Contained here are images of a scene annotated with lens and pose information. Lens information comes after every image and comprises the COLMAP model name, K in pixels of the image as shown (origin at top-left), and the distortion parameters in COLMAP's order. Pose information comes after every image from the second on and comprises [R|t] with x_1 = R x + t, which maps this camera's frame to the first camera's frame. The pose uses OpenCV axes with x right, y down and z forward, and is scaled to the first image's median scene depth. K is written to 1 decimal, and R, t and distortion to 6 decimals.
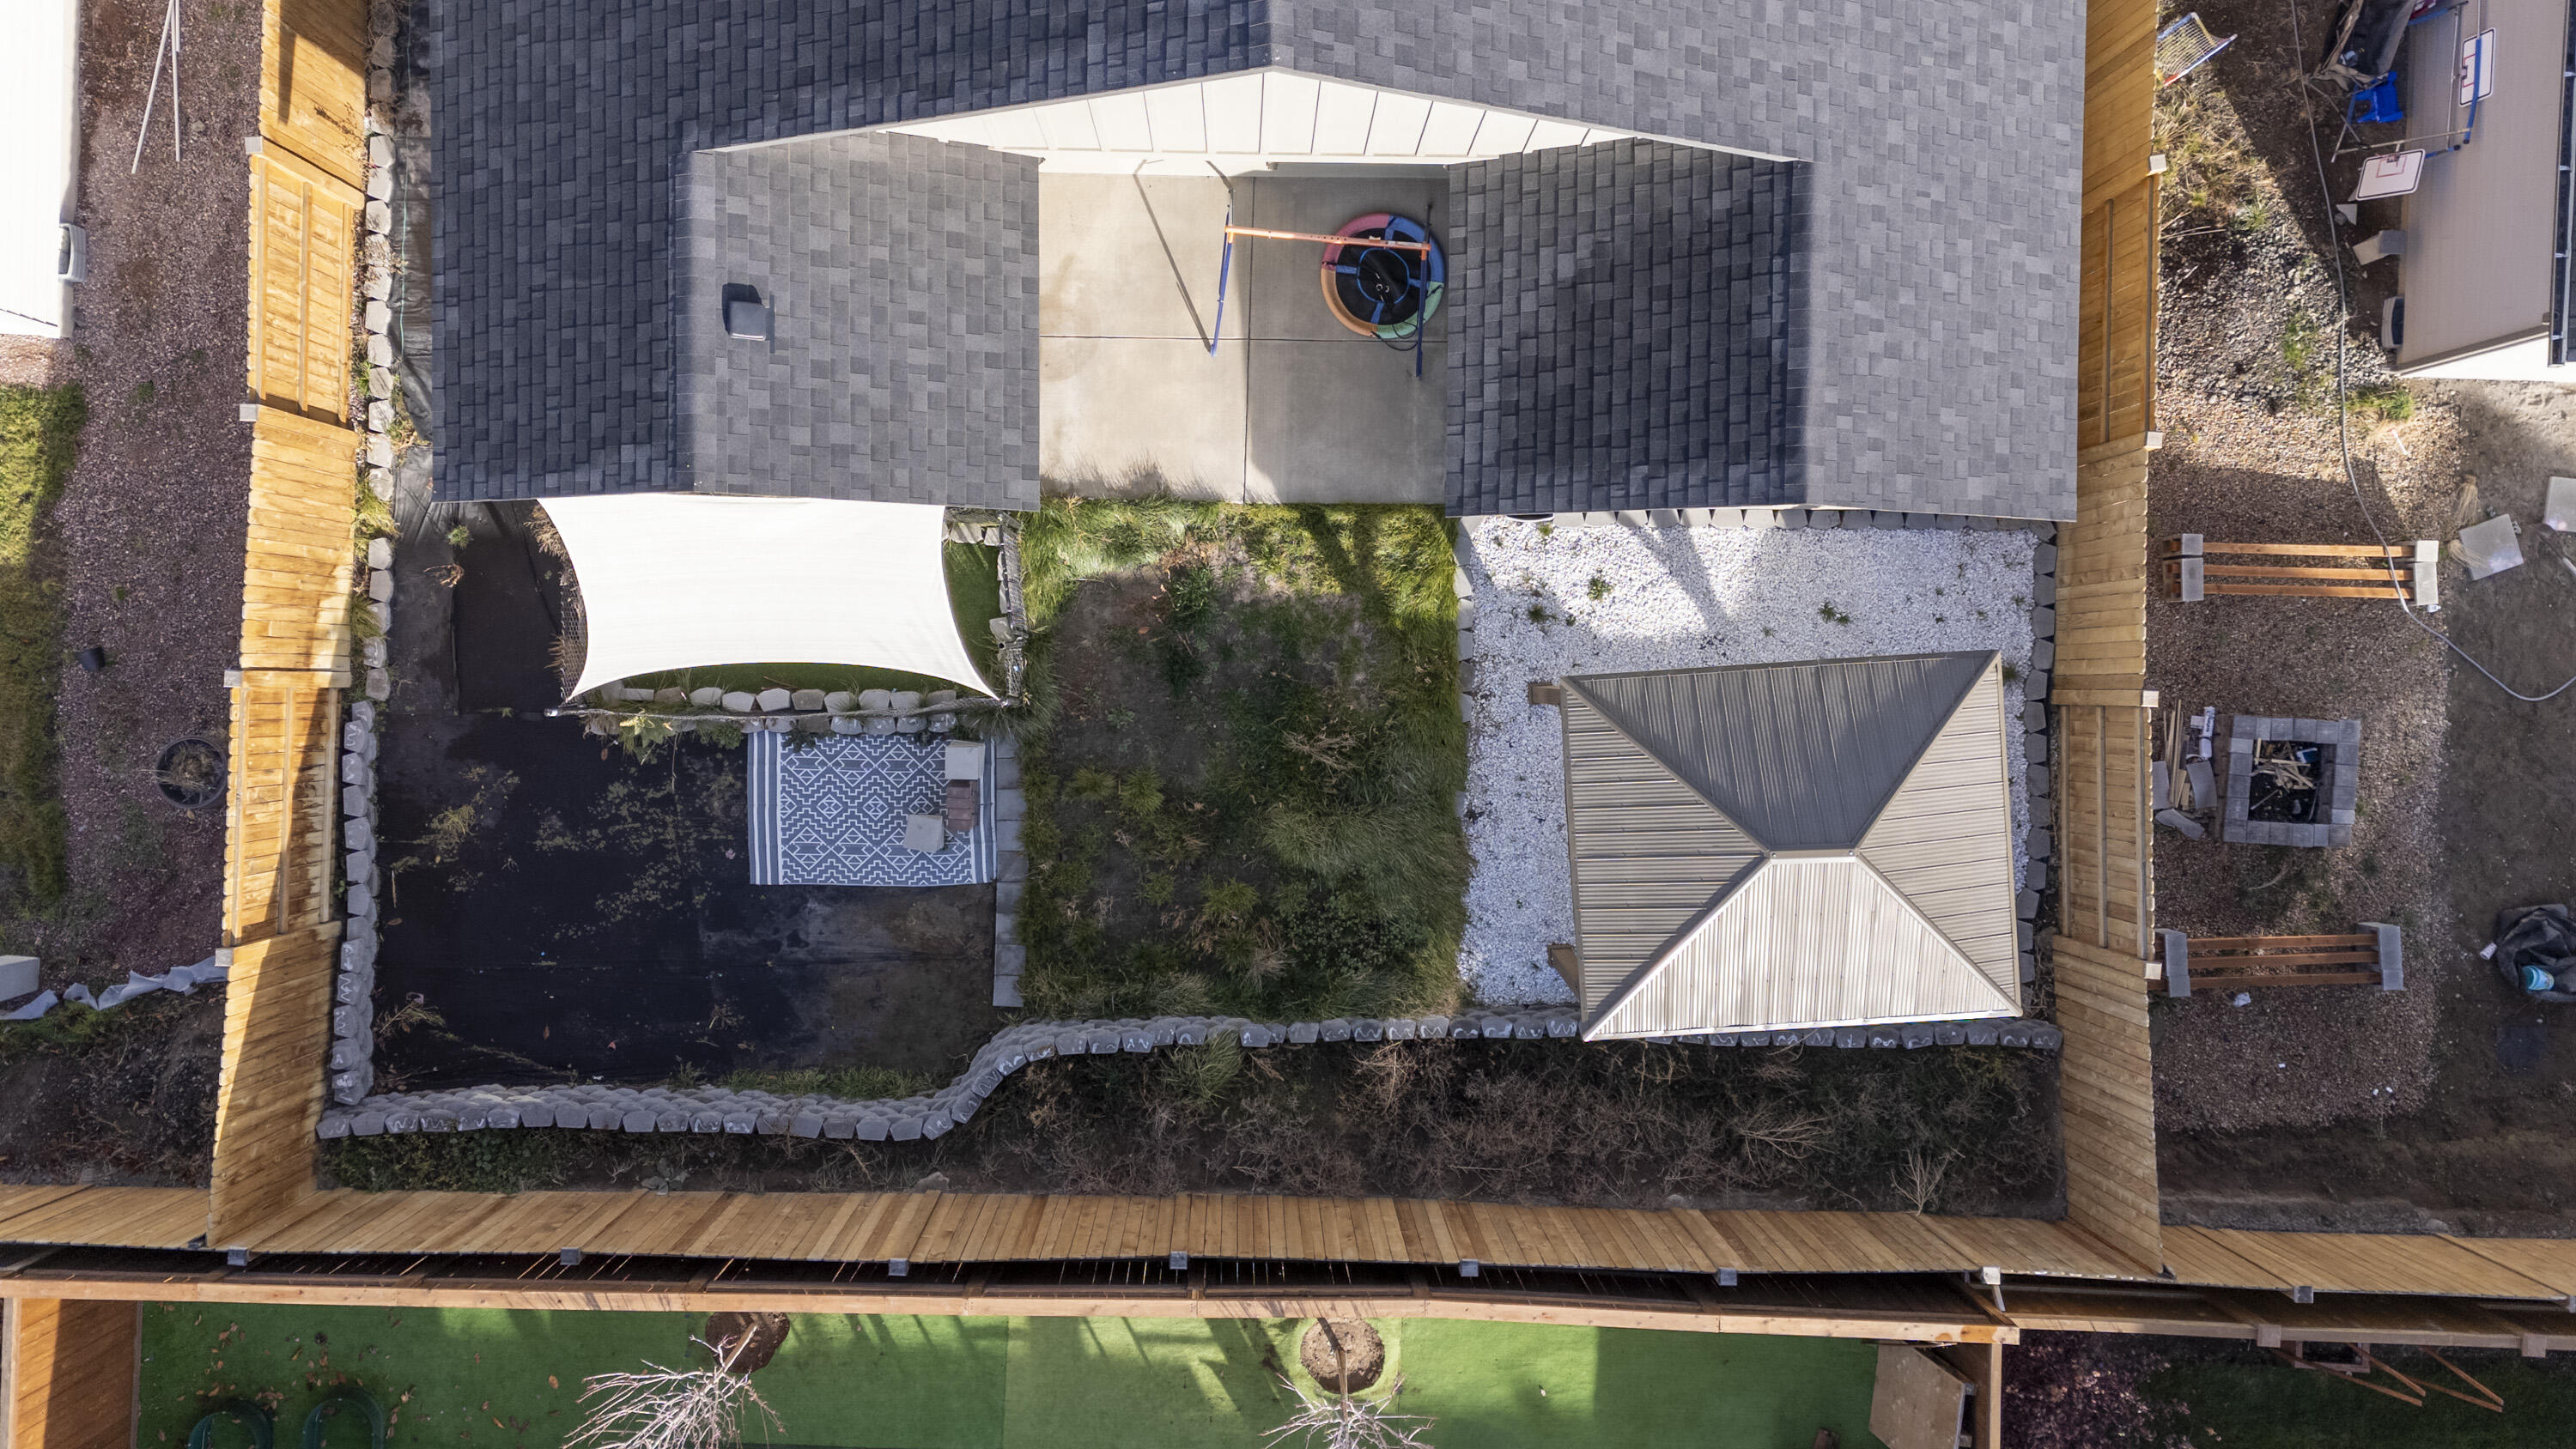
lens RADIAL K [[1862.5, 0, 1288.1], [0, 1862.5, 709.5], [0, 0, 1]] dist [0.085570, -0.075606]
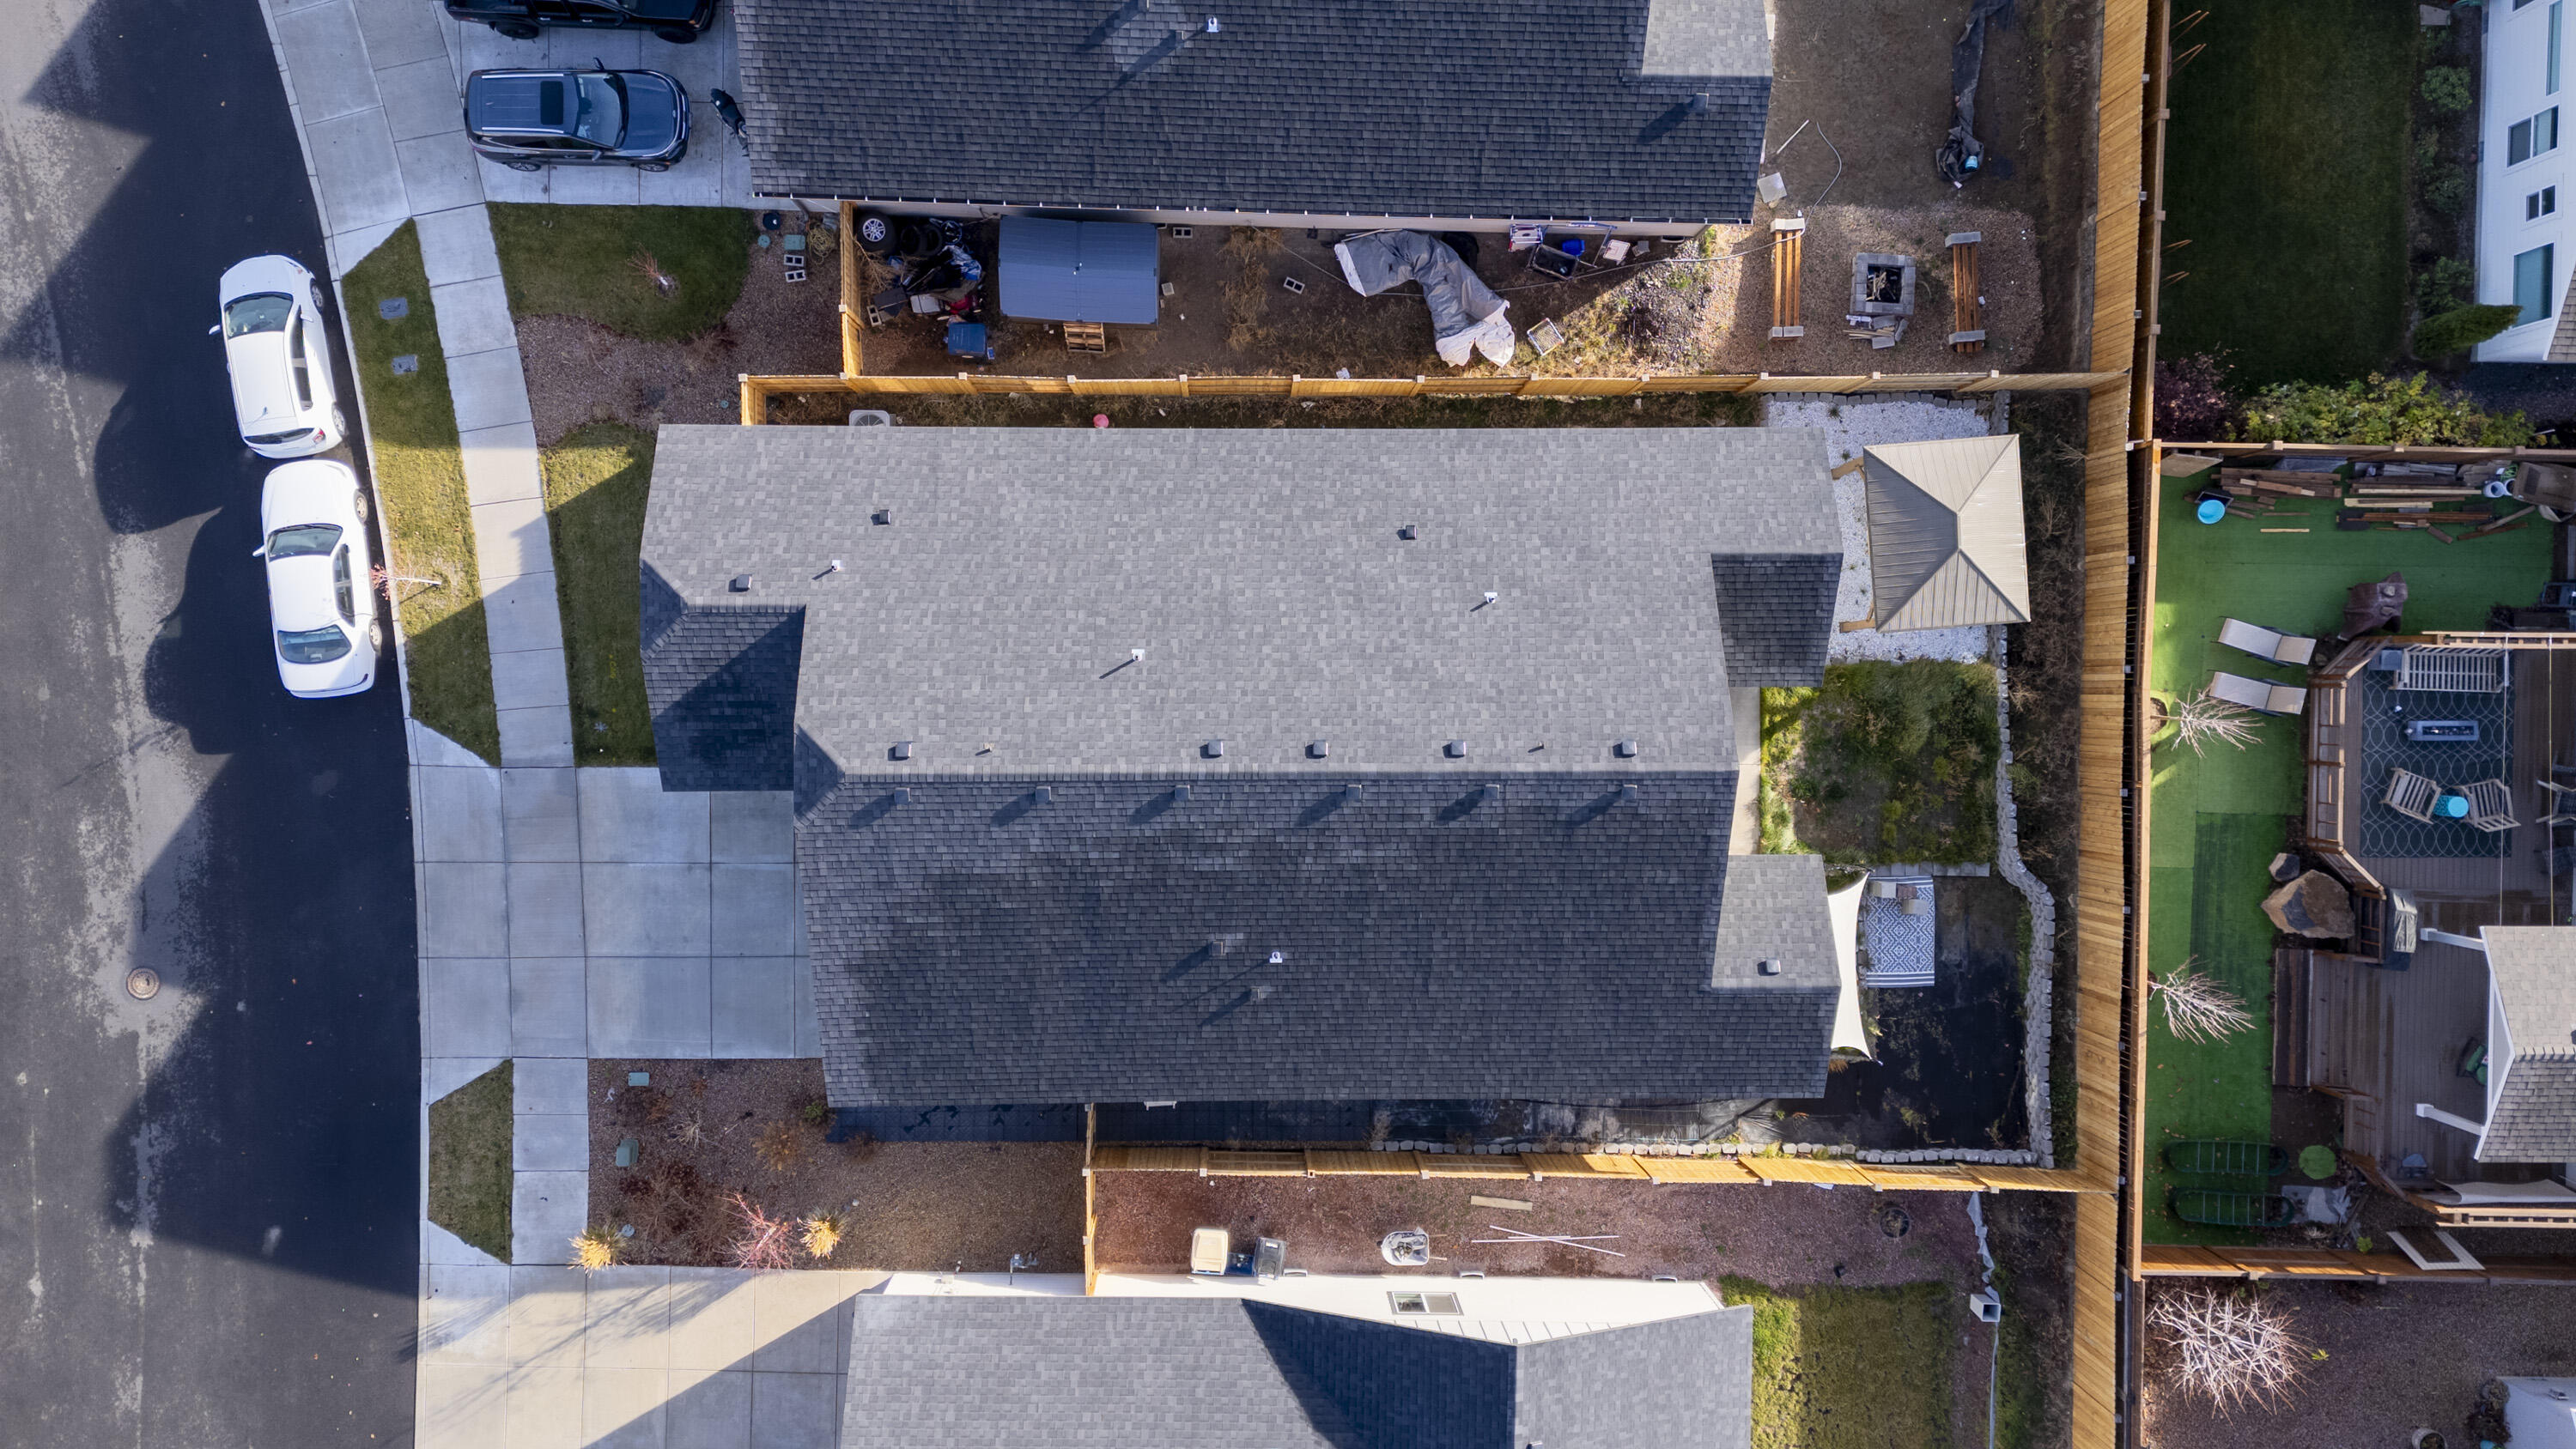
lens RADIAL K [[1872.1, 0, 1290.2], [0, 1872.1, 710.7], [0, 0, 1]] dist [0.106112, -0.128871]
pose [[-0.010846, -0.999313, -0.035437, 0.126078], [0.999626, -0.011726, 0.024722, -0.726483], [-0.025121, -0.035156, 0.999066, -1.215888]]
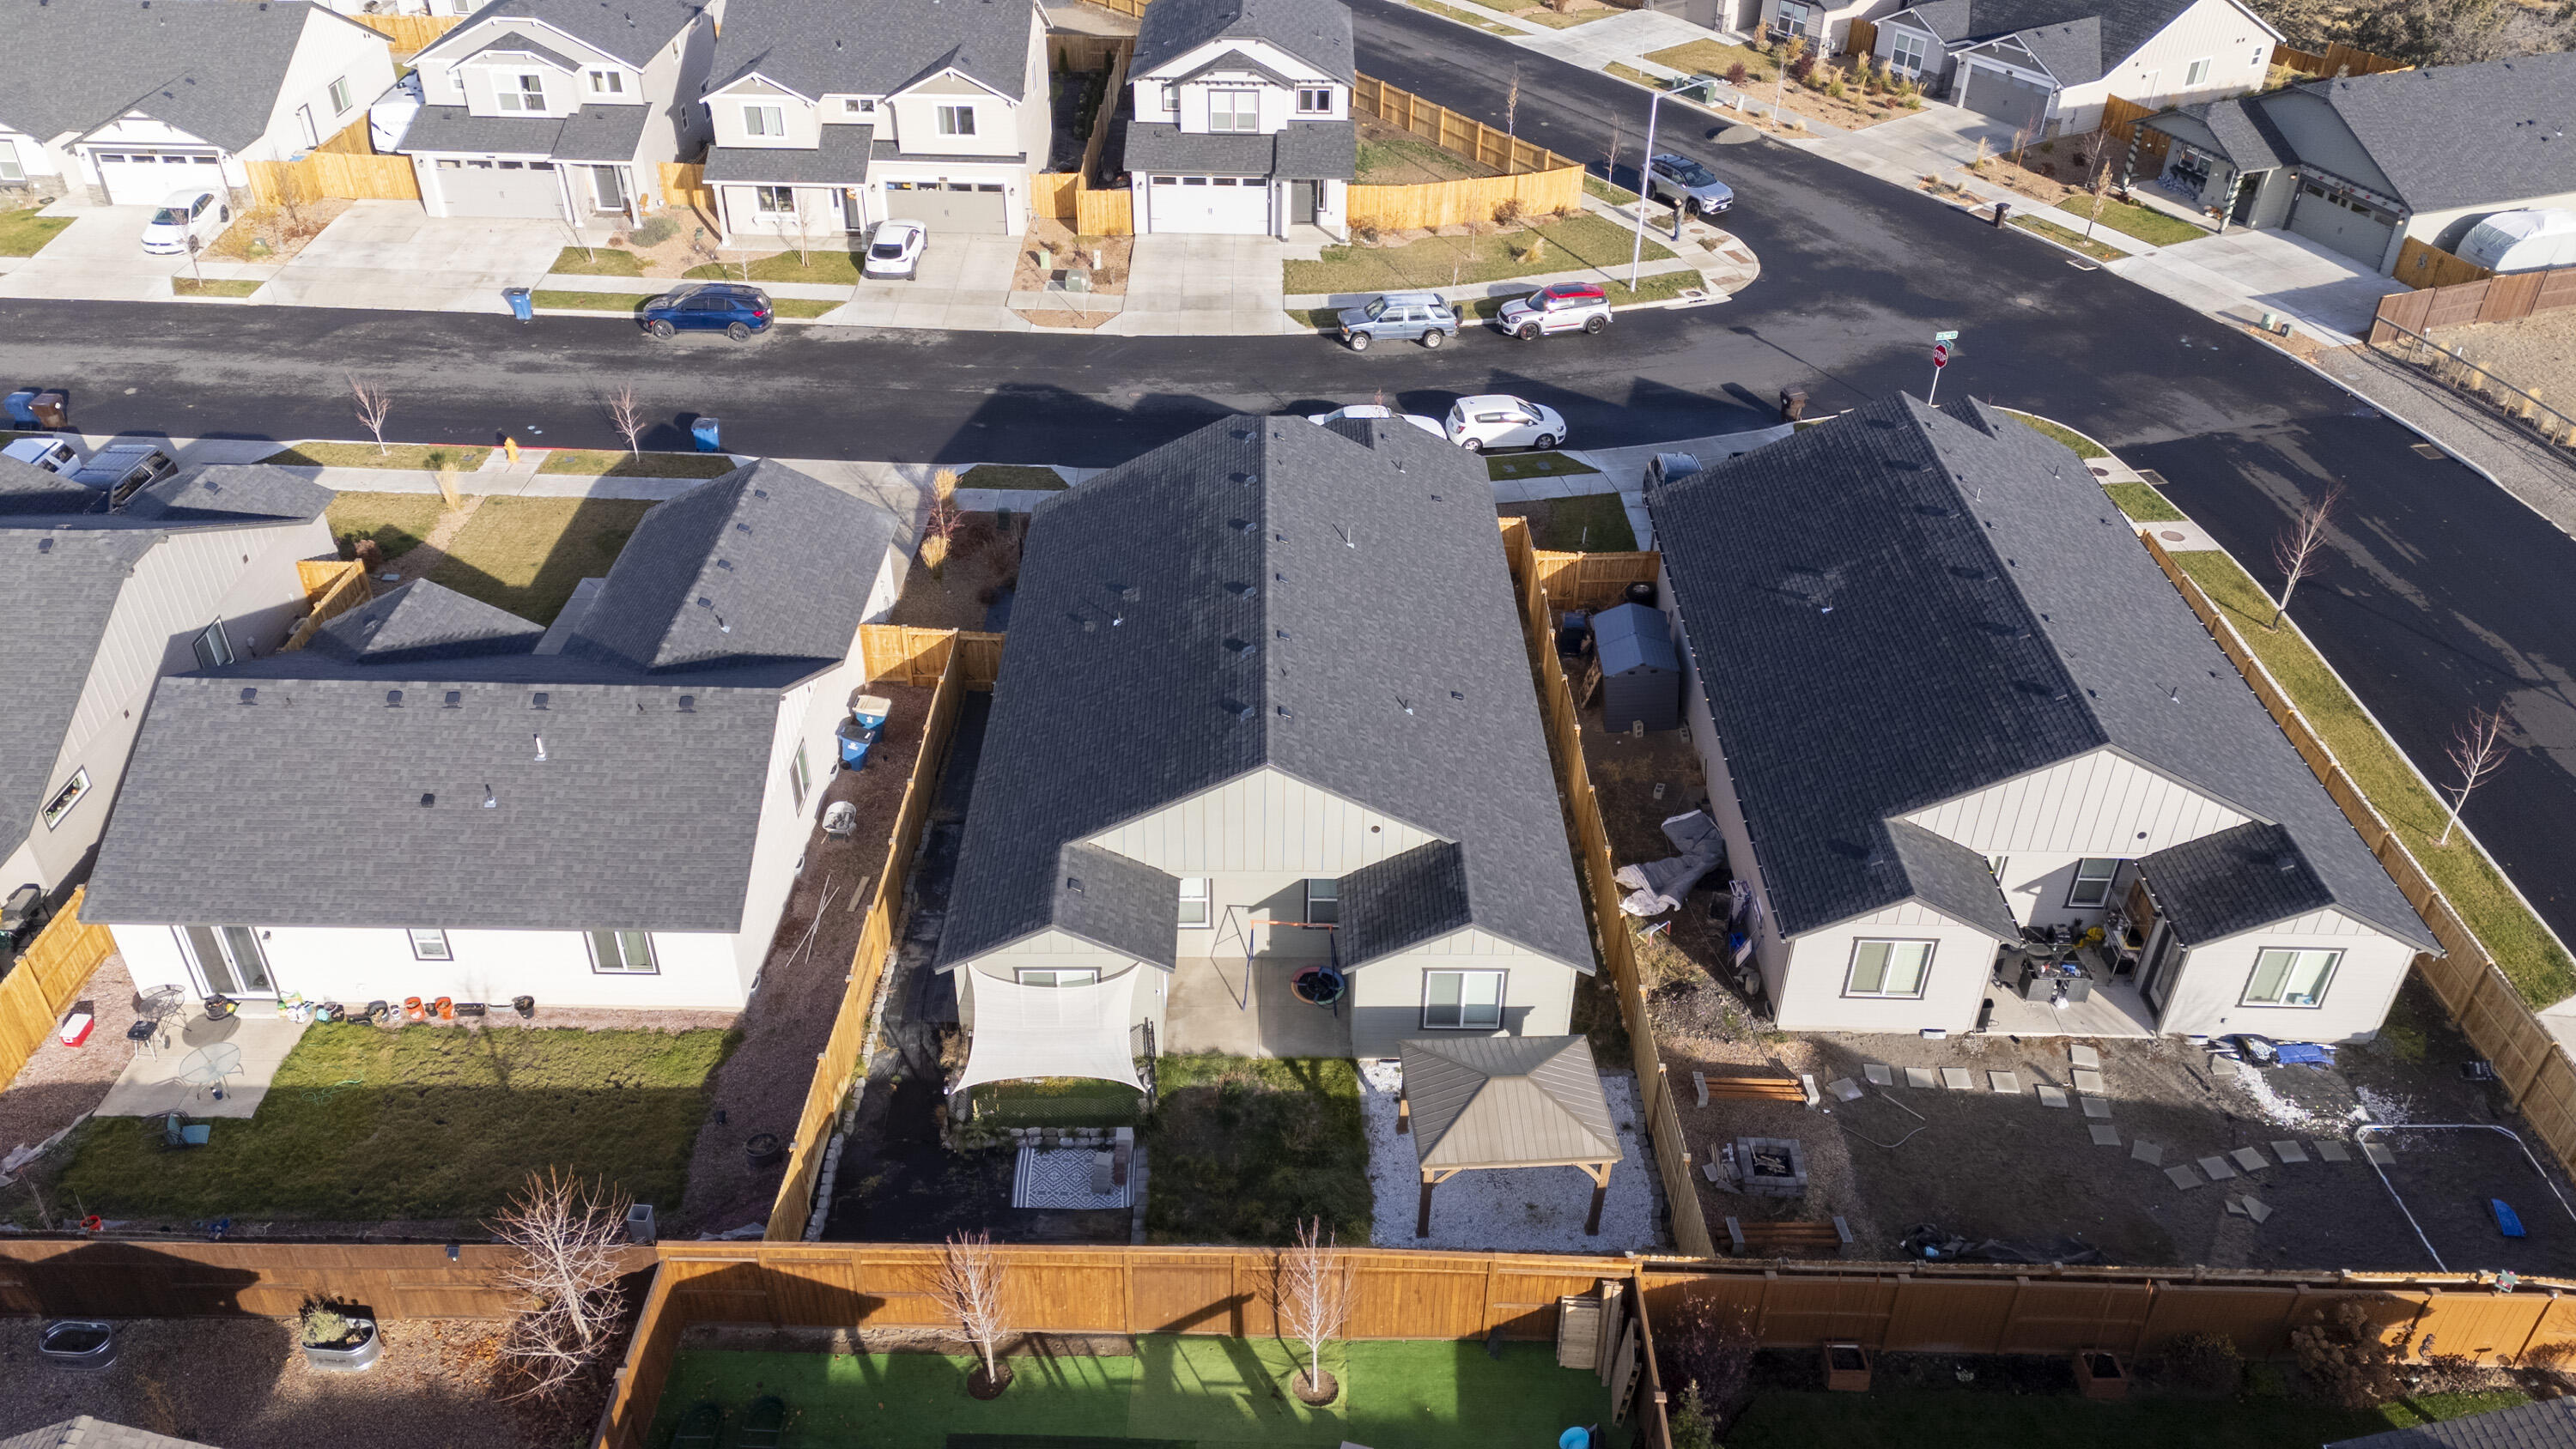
lens RADIAL K [[1872.1, 0, 1290.2], [0, 1872.1, 710.7], [0, 0, 1]] dist [0.106112, -0.128871]
pose [[0.999748, -0.017854, 0.013589, -0.008818], [0.021220, 0.555594, -0.831183, 1.494723], [0.007290, 0.831262, 0.555833, -0.556763]]
